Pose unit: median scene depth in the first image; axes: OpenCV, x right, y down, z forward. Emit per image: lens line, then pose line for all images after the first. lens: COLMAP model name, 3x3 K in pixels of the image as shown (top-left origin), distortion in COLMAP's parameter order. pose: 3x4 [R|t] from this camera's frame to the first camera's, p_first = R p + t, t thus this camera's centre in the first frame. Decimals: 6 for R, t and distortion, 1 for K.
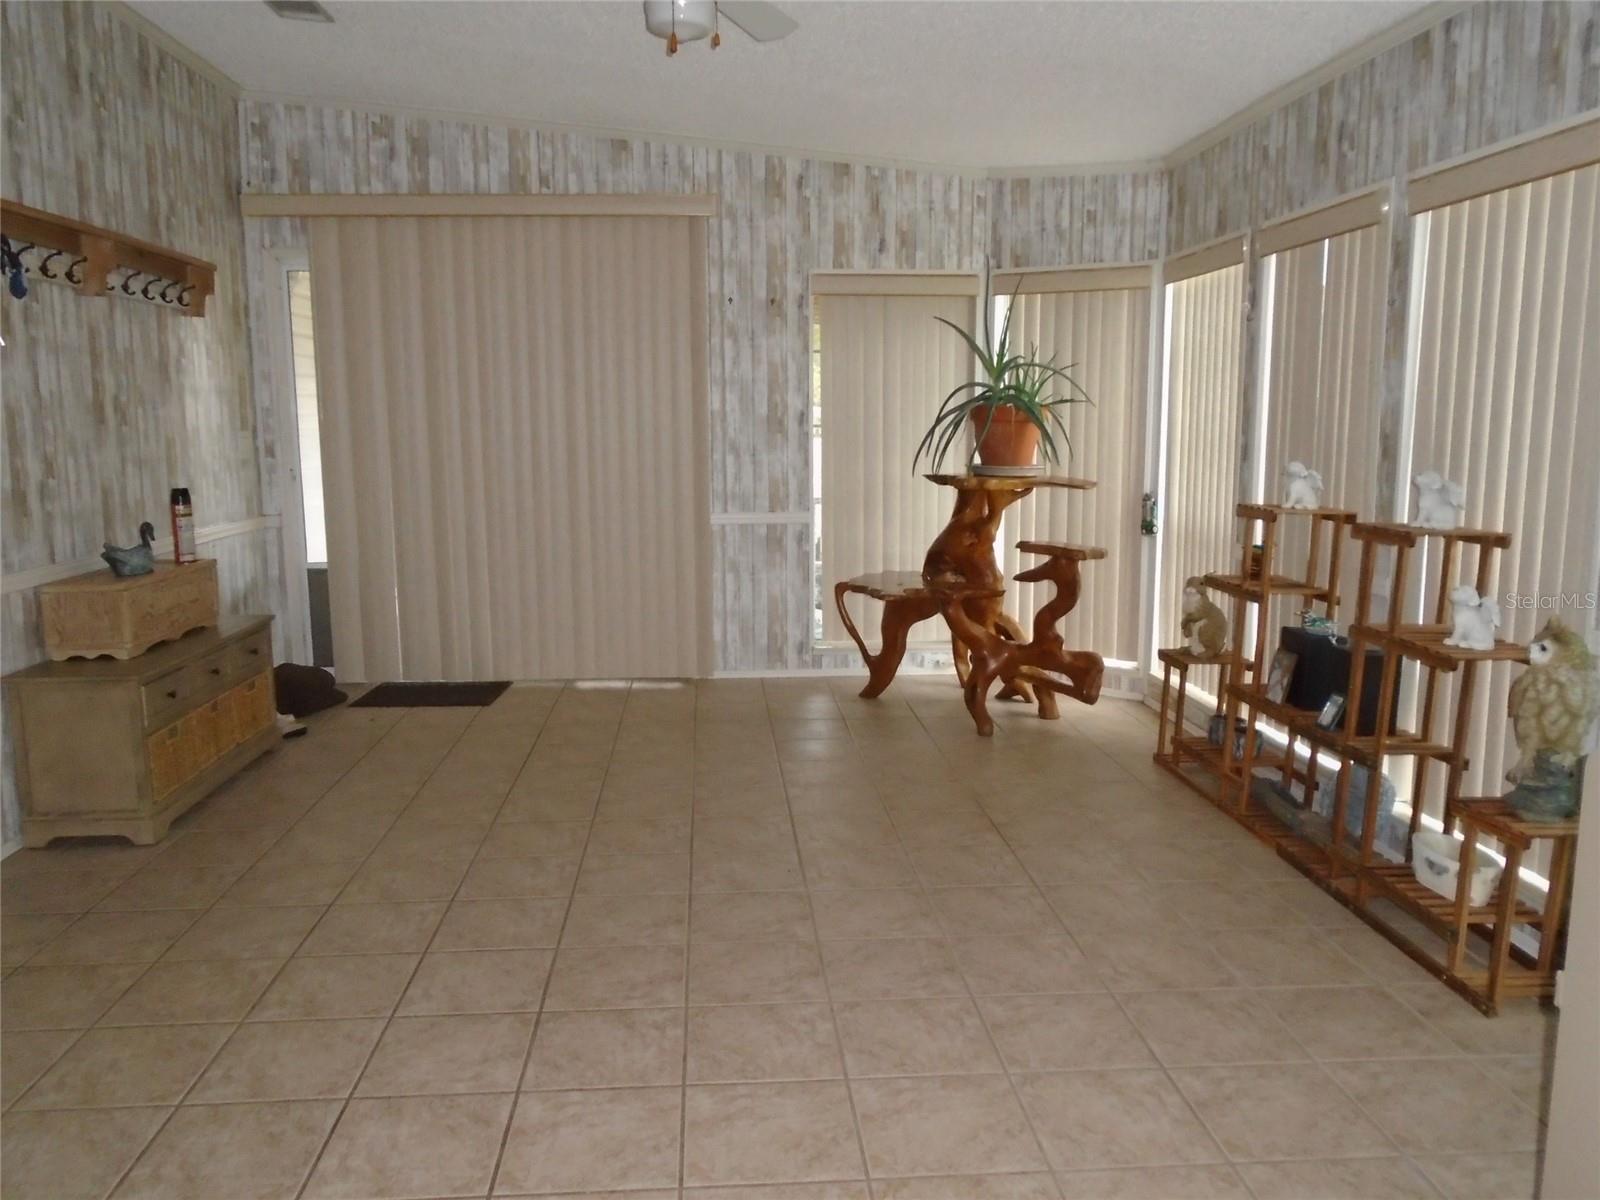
lens RADIAL K [[1211.8, 0, 798.7], [0, 1211.8, 602.6], [0, 0, 1]] dist [-0.027210, 0.013840]
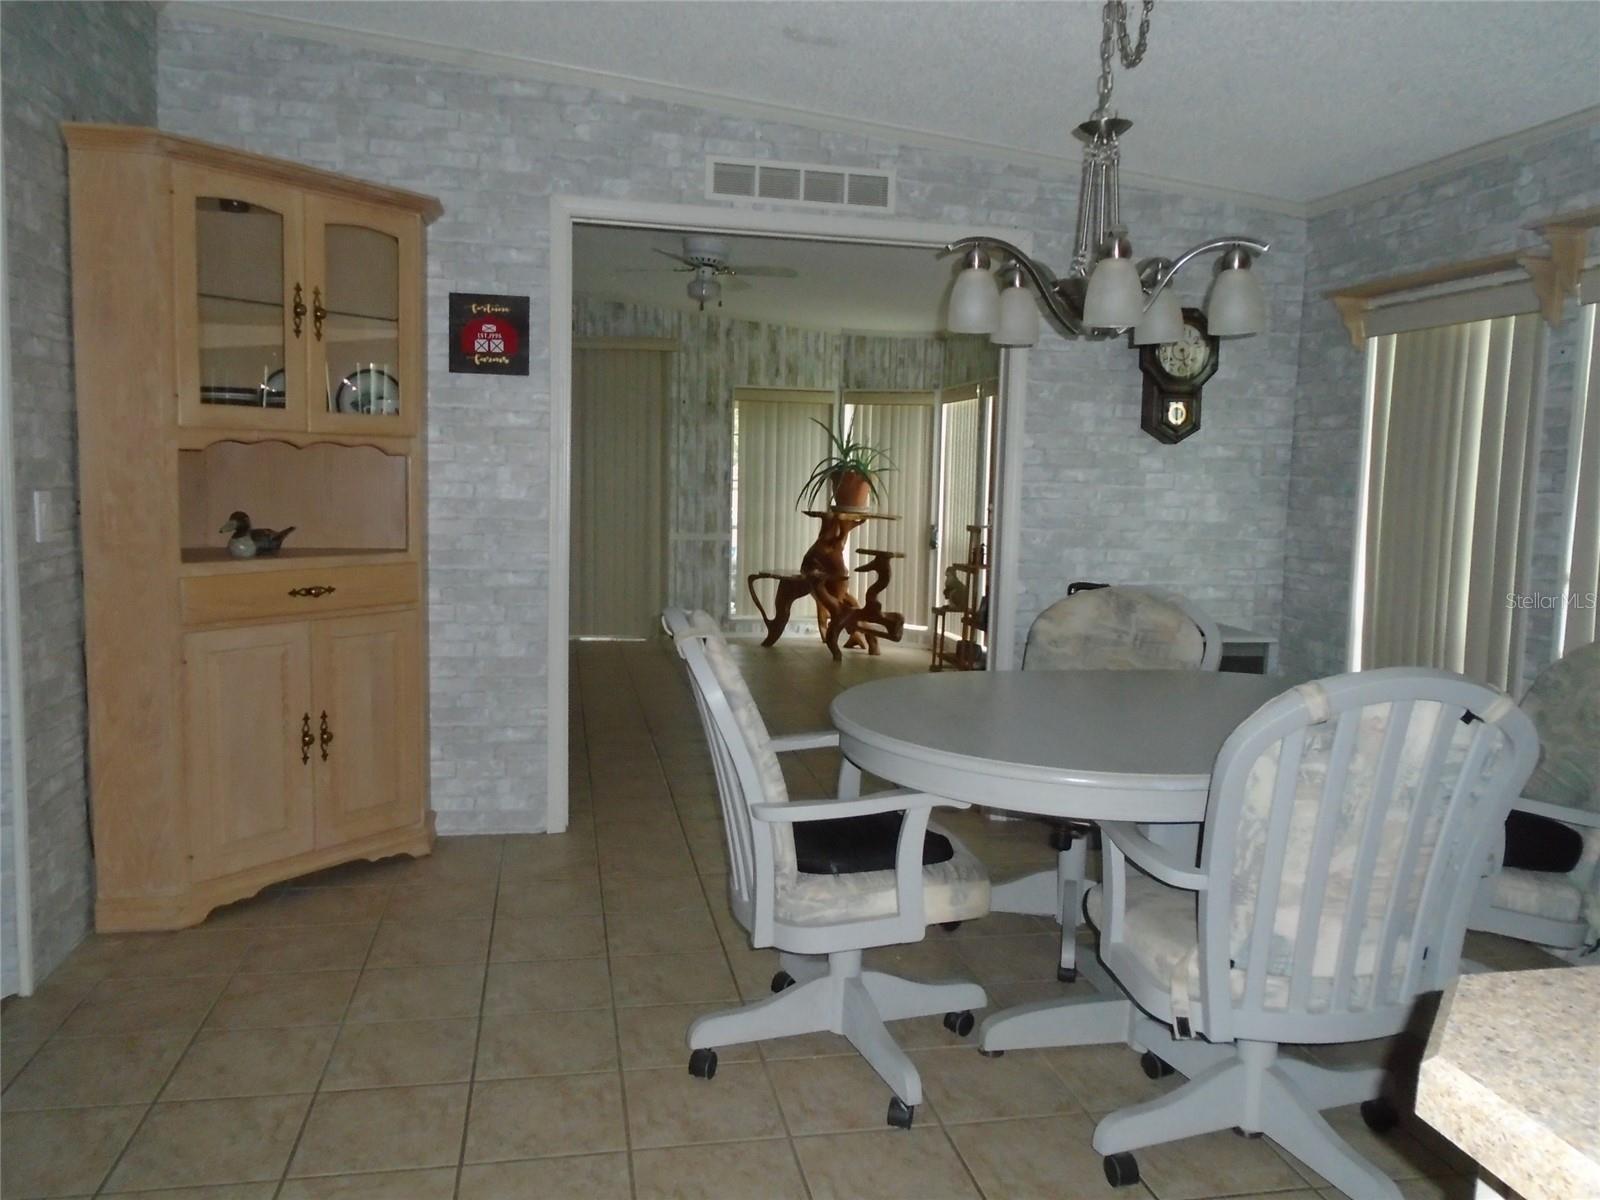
lens RADIAL K [[1211.8, 0, 806.2], [0, 1211.8, 595.6], [0, 0, 1]] dist [-0.027210, 0.013840]
pose [[0.992043, 0.014544, 0.125060, -0.096065], [-0.007942, 0.998556, -0.053129, 0.097564], [-0.125652, 0.051714, 0.990726, -0.636452]]
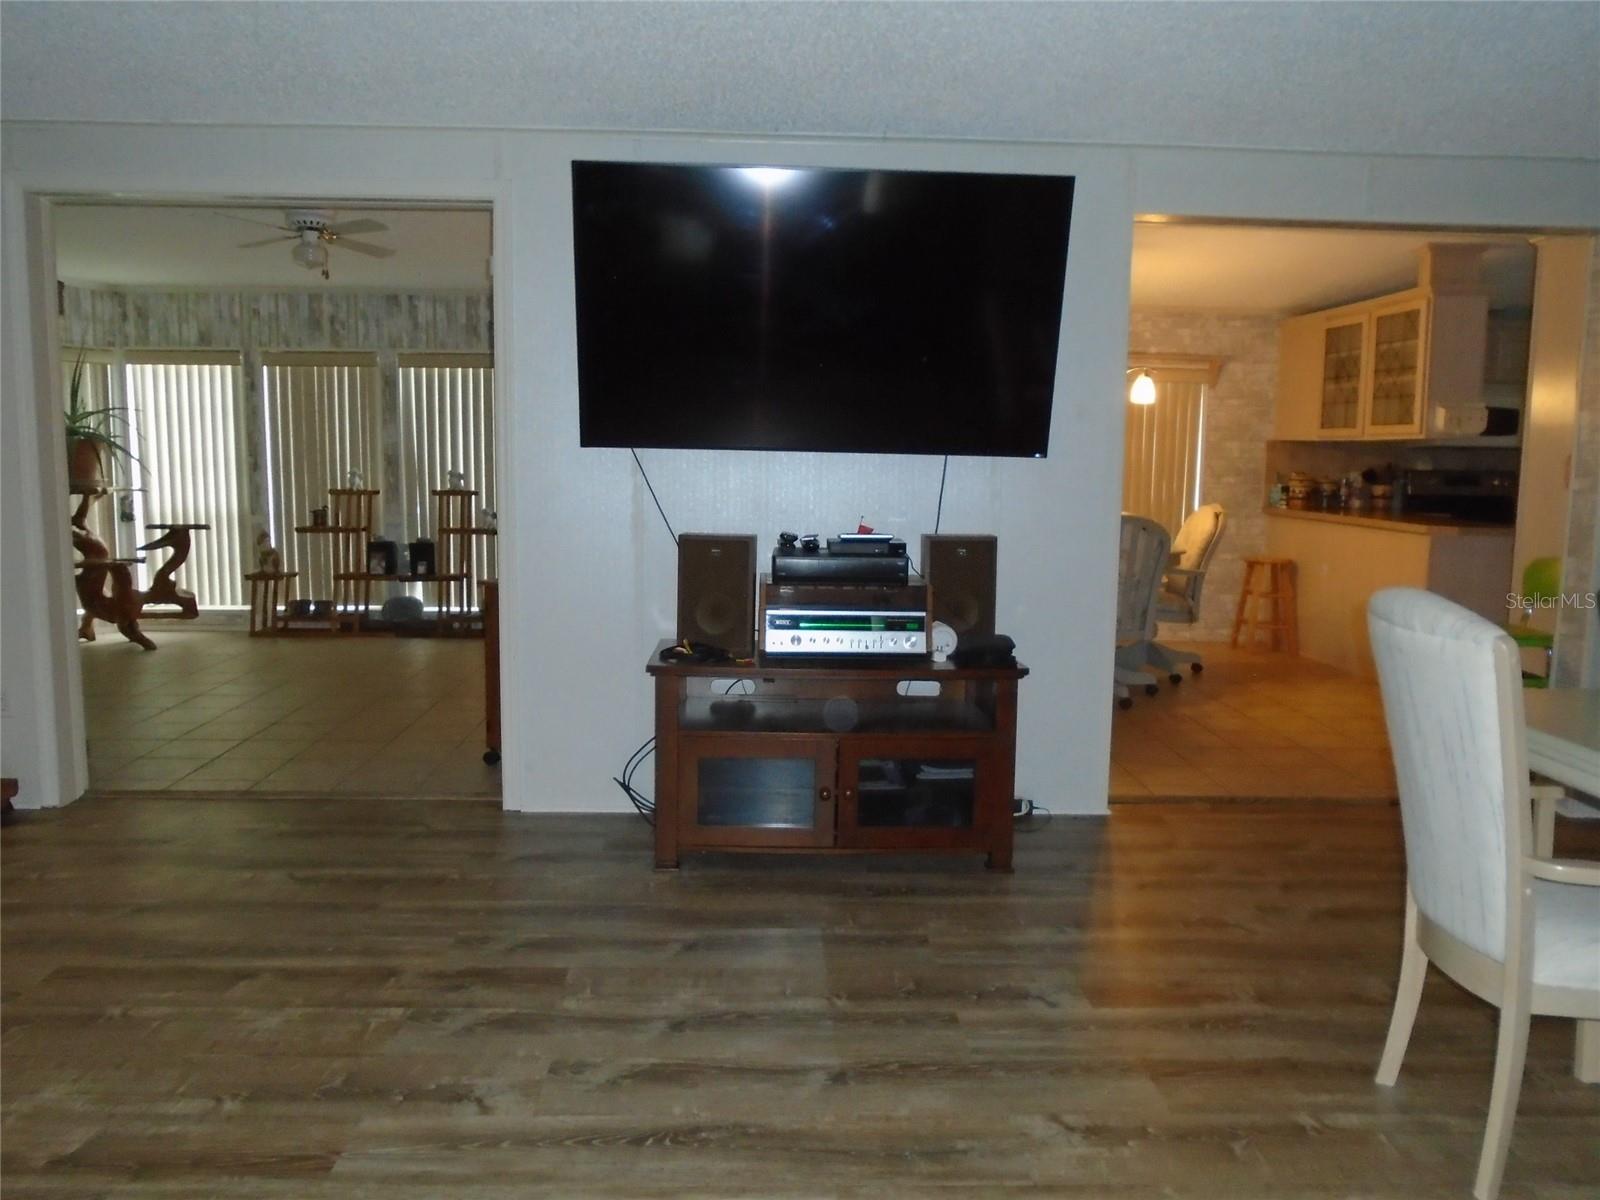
lens RADIAL K [[1211.8, 0, 800.0], [0, 1211.8, 595.5], [0, 0, 1]] dist [-0.027210, 0.013840]
pose [[0.044107, -0.119054, 0.991908, -1.197392], [0.141957, 0.983546, 0.111738, -0.012389], [-0.988890, 0.135879, 0.060282, 0.058911]]
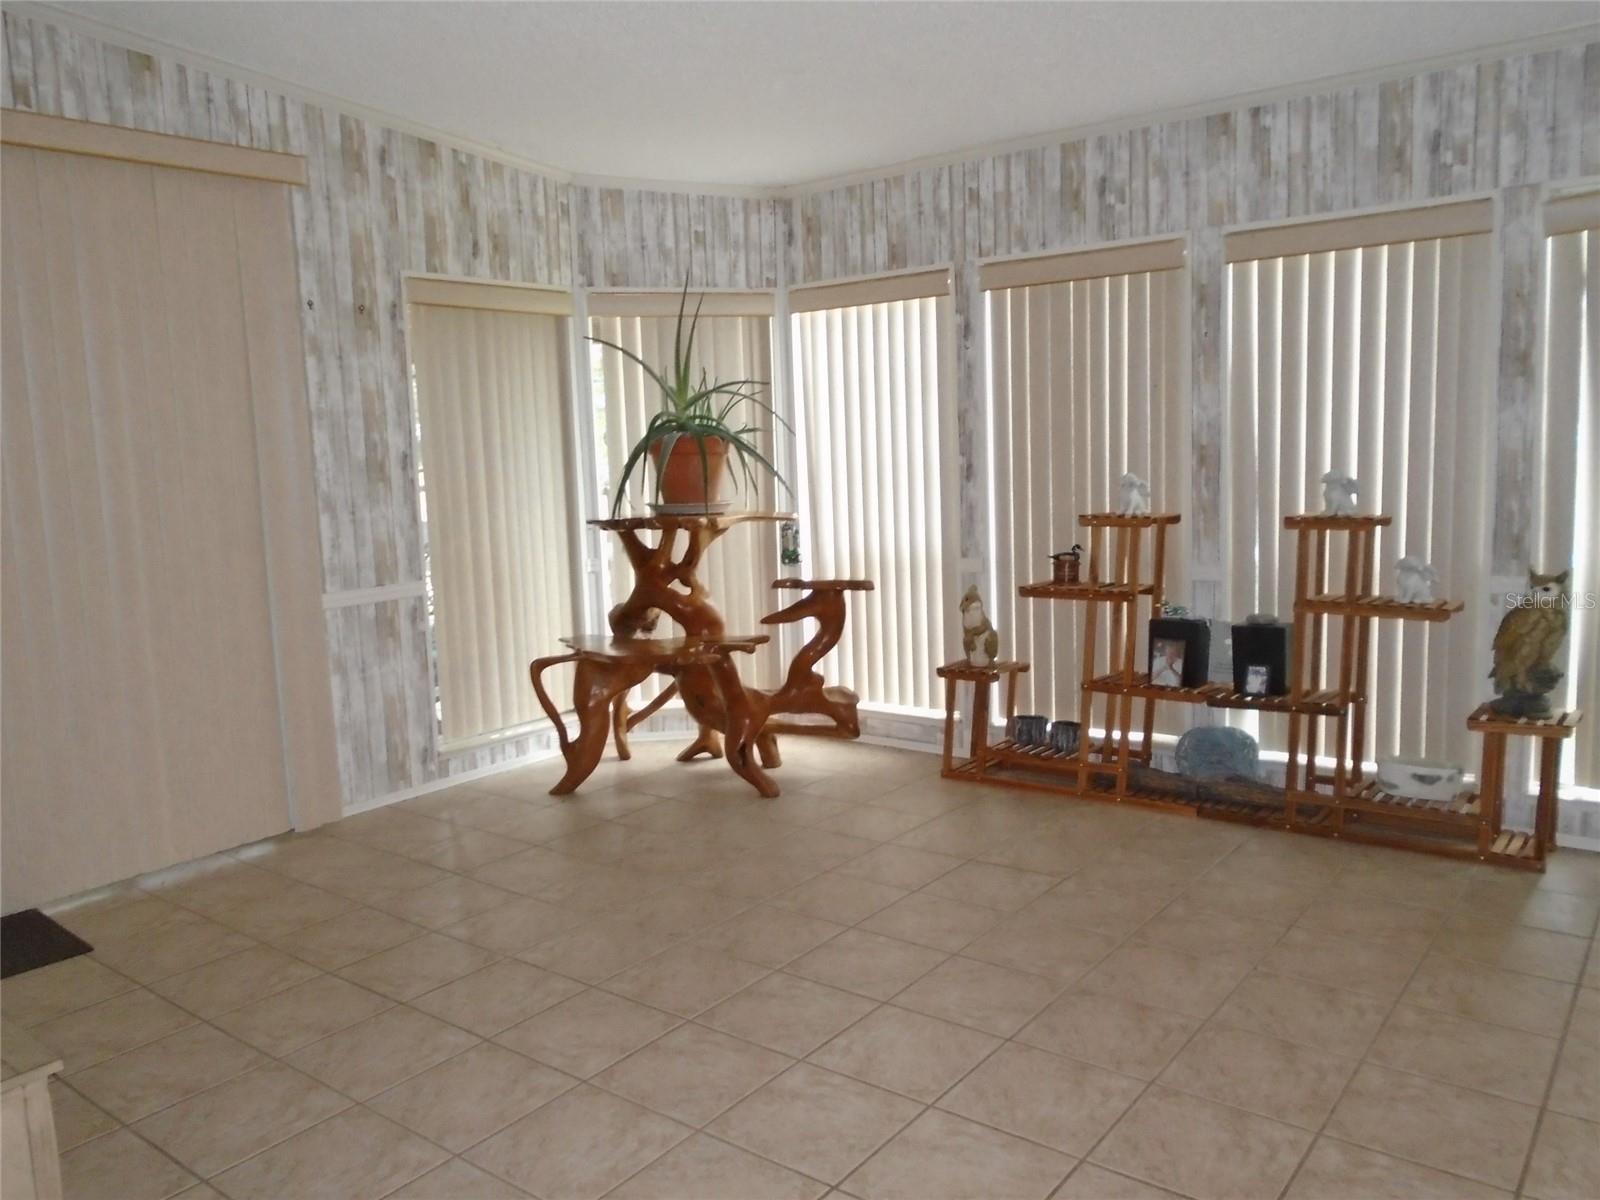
lens RADIAL K [[1211.8, 0, 801.5], [0, 1211.8, 603.0], [0, 0, 1]] dist [-0.027210, 0.013840]
pose [[0.670398, -0.118242, 0.732520, -0.425523], [0.146678, 0.988859, 0.025380, -0.047543], [-0.727360, 0.090430, 0.680272, 0.314390]]
